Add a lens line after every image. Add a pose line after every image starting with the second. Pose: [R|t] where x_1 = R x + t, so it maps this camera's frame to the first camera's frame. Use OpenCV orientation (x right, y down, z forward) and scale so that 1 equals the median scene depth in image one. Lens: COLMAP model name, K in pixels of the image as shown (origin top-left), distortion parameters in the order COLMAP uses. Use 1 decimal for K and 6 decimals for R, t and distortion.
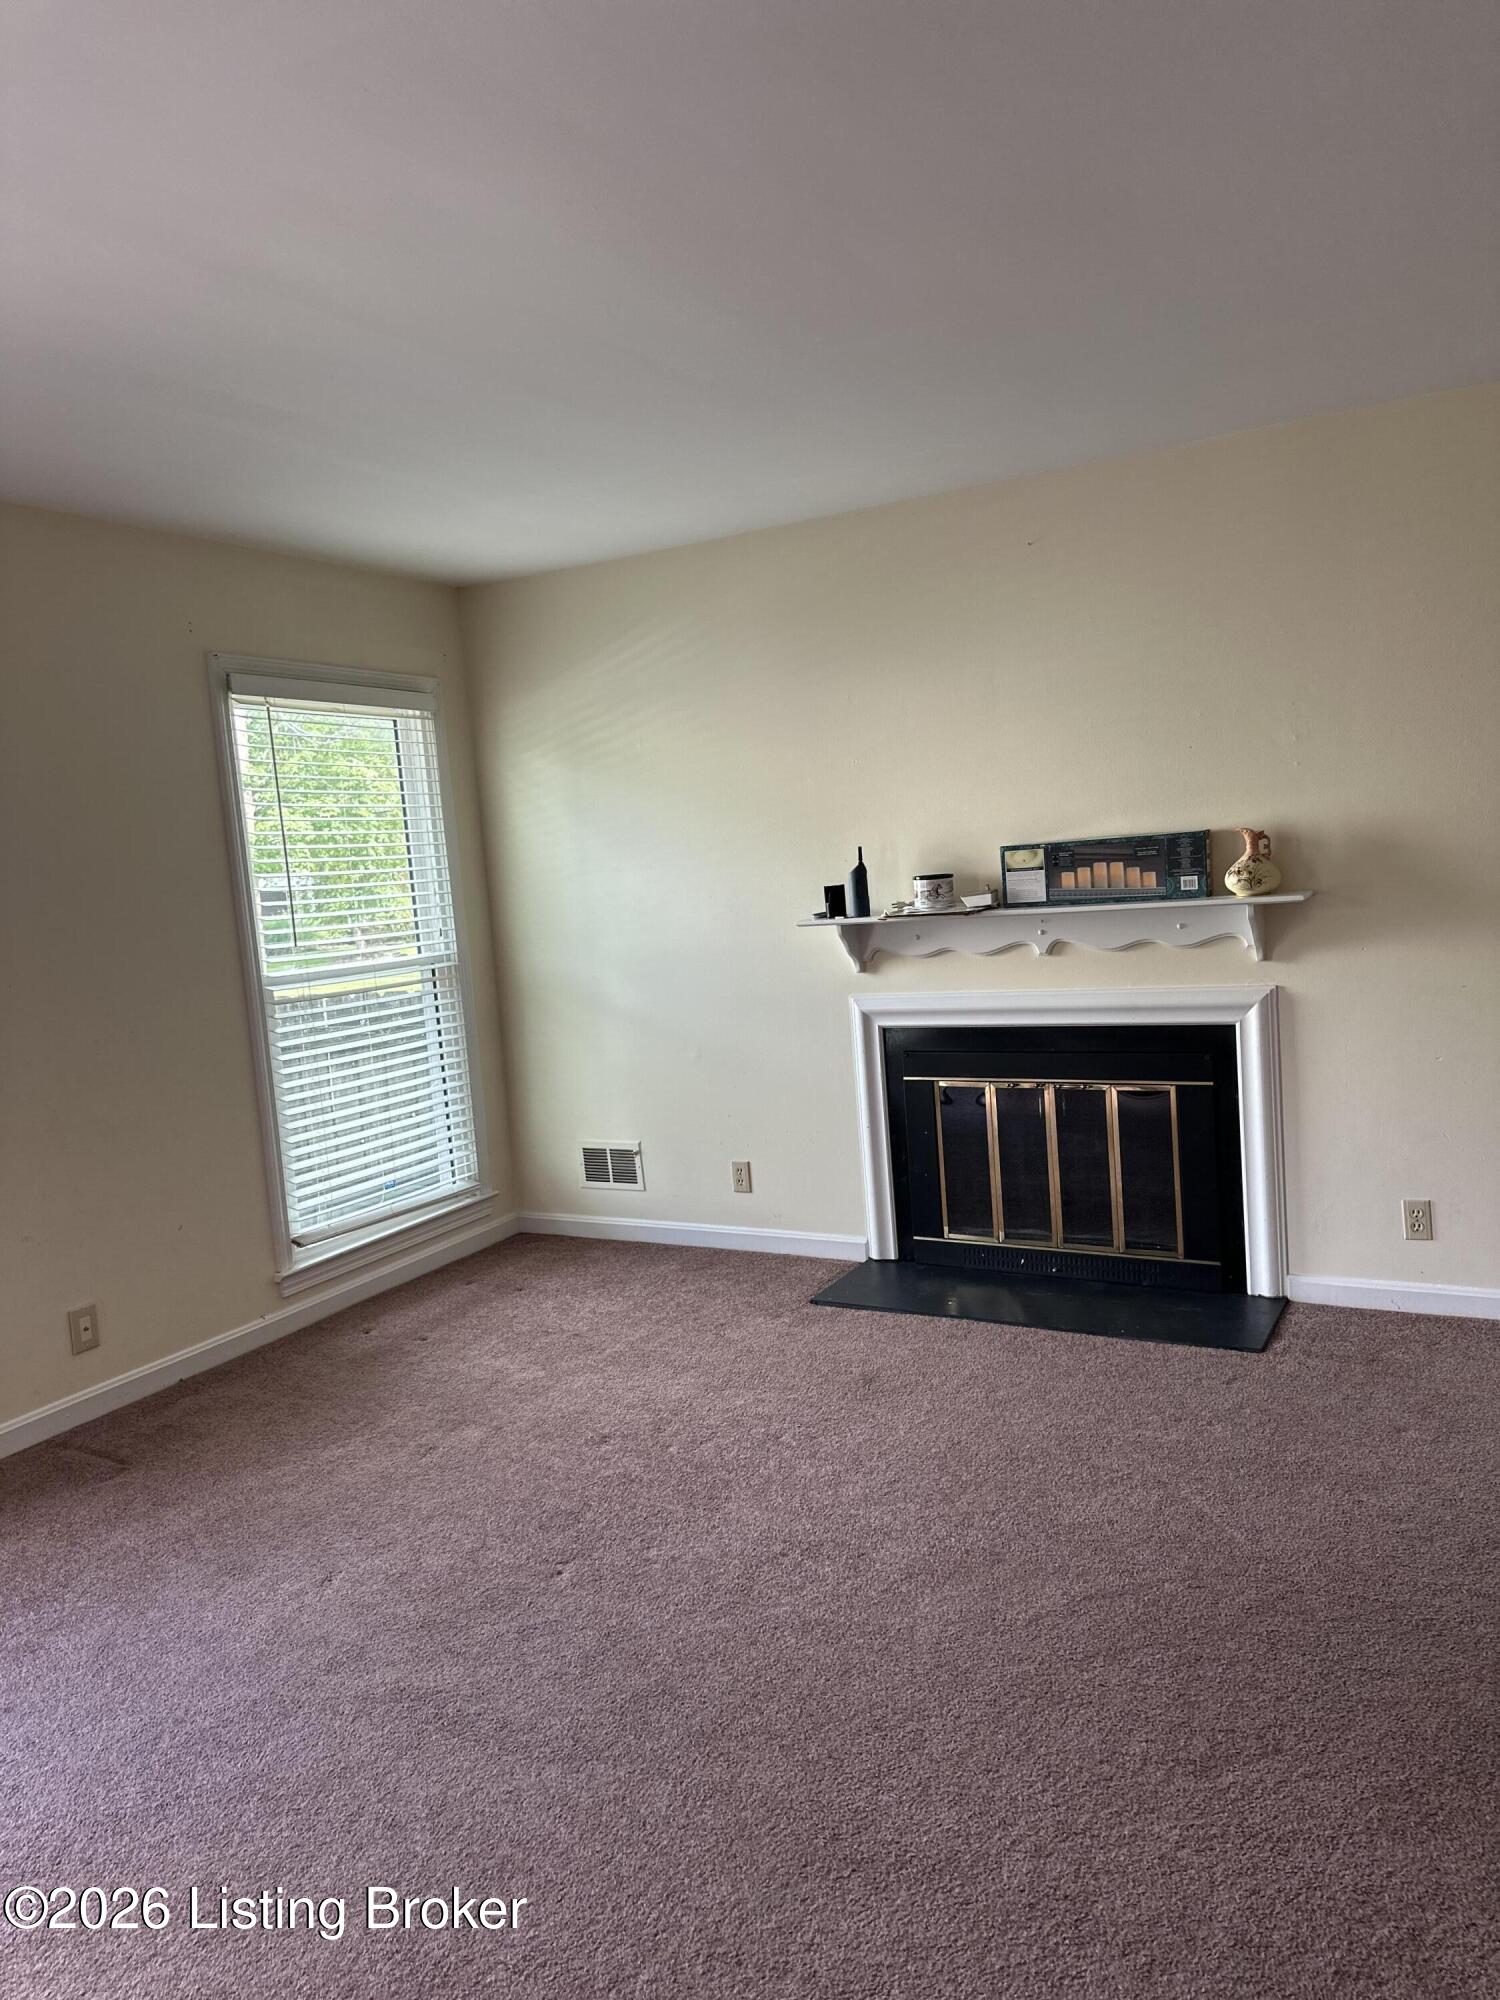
lens RADIAL K [[1398.5, 0, 756.0], [0, 1398.5, 1016.7], [0, 0, 1]] dist [0.182878, -0.422318]
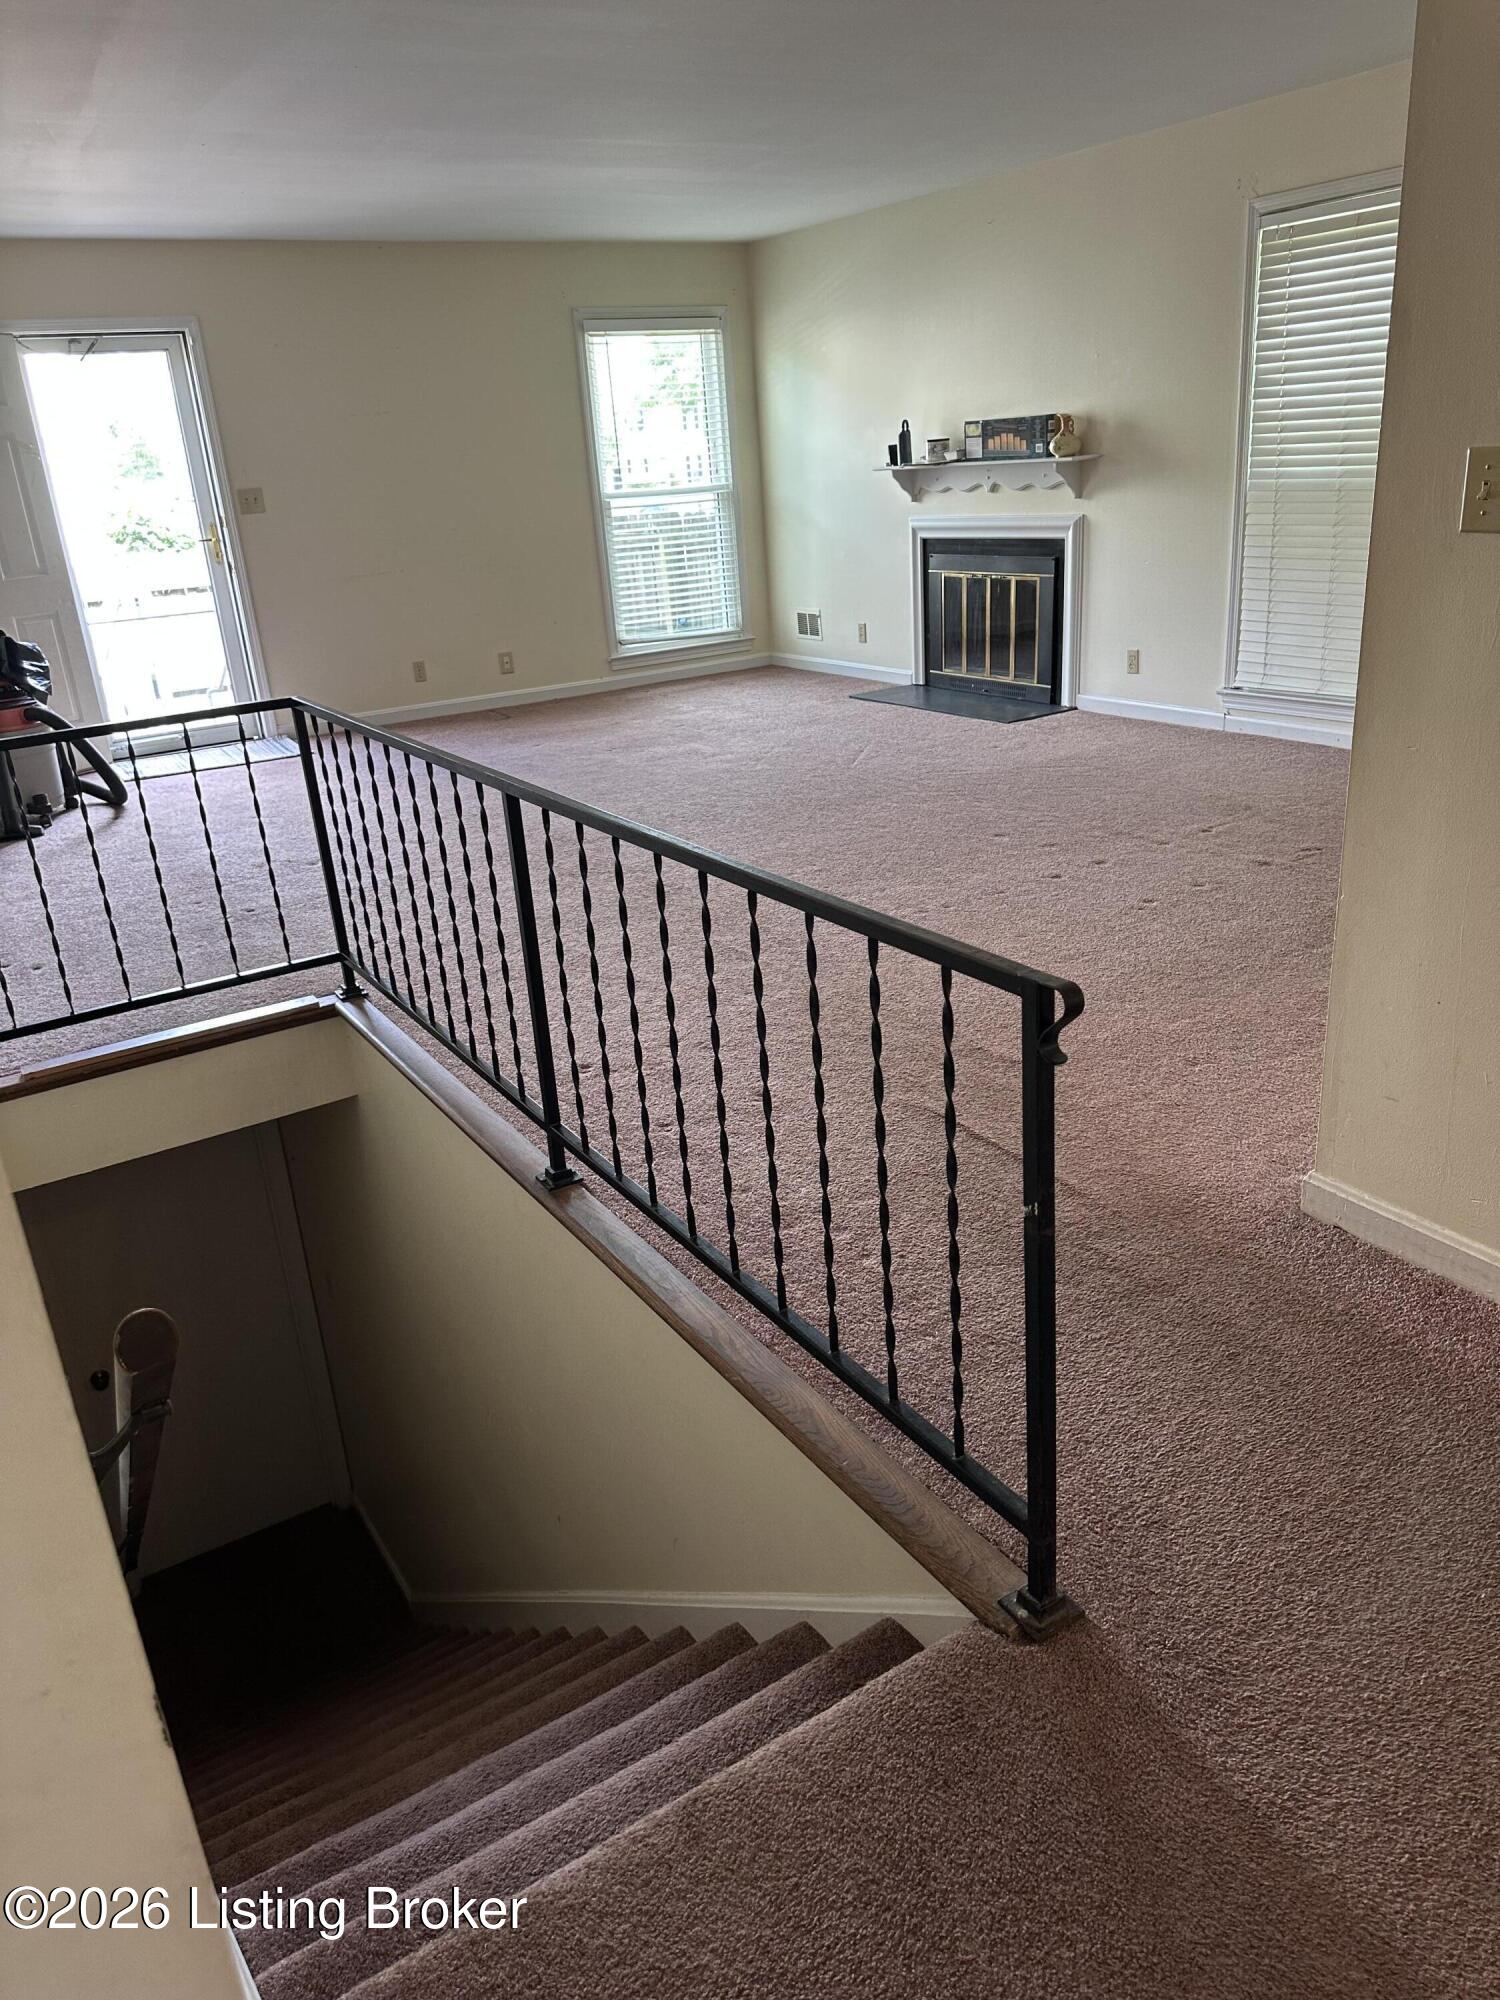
lens RADIAL K [[1398.5, 0, 756.0], [0, 1398.5, 1016.7], [0, 0, 1]] dist [0.182878, -0.422318]
pose [[0.881204, 0.188635, -0.433470, 0.800323], [-0.050817, 0.949423, 0.309860, 0.036319], [0.469997, -0.251022, 0.846221, -0.700631]]
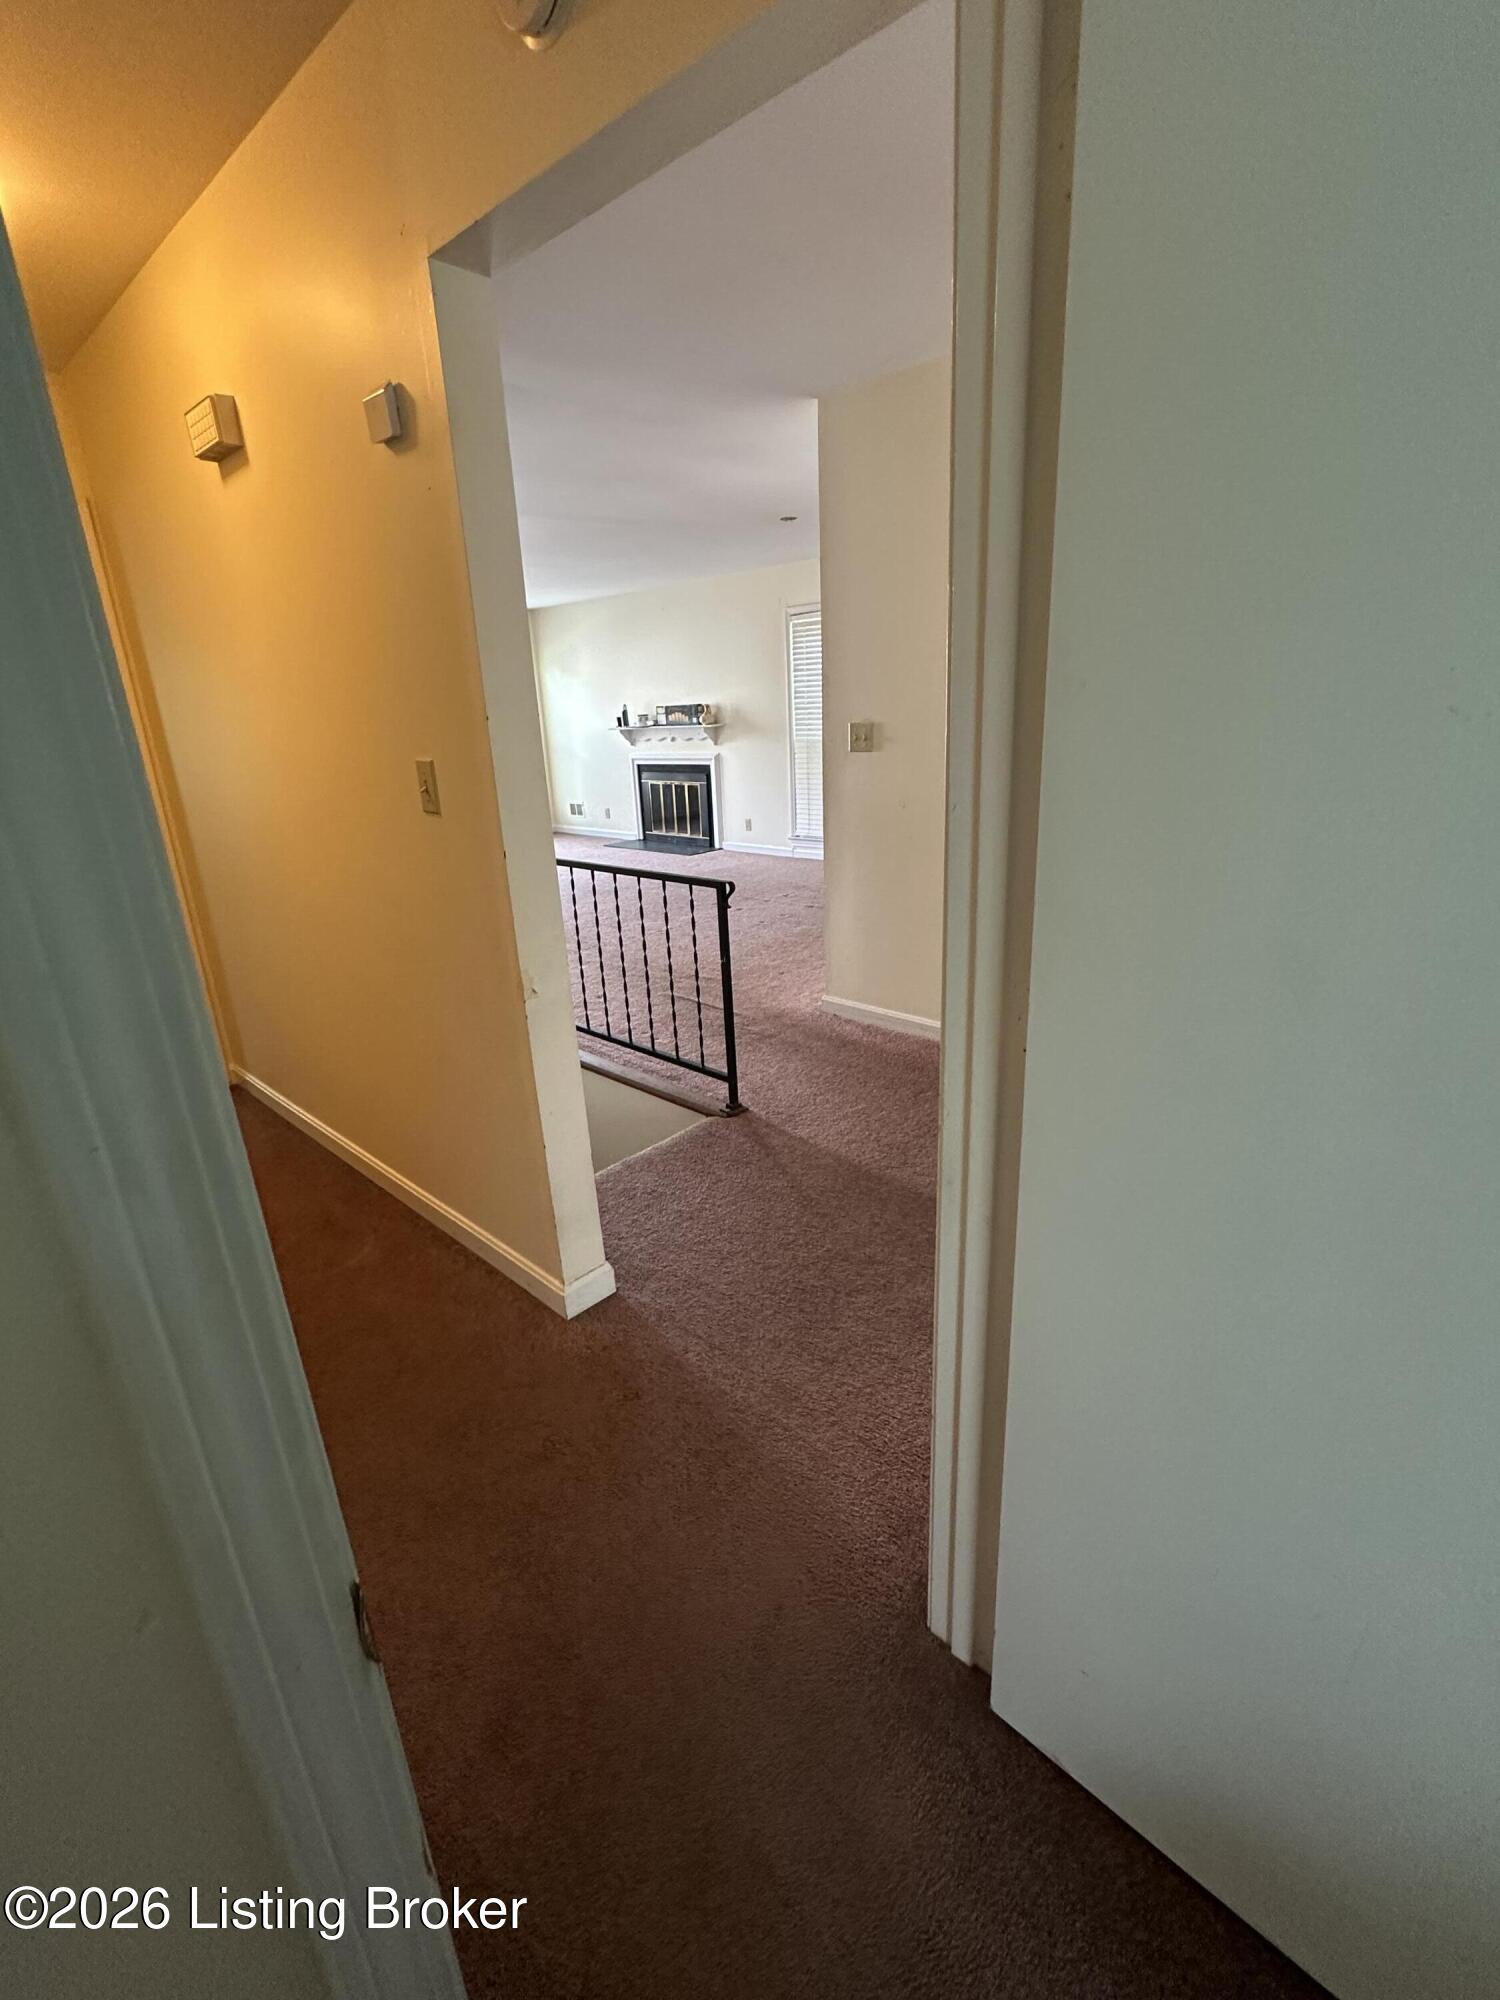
lens RADIAL K [[890.9, 0, 748.6], [0, 890.9, 1009.8], [0, 0, 1]] dist [0.000762, 0.000041]
pose [[0.969629, 0.108139, -0.219375, 0.889081], [-0.054529, 0.969950, 0.237114, 0.058637], [0.238424, -0.217950, 0.946389, -1.028689]]
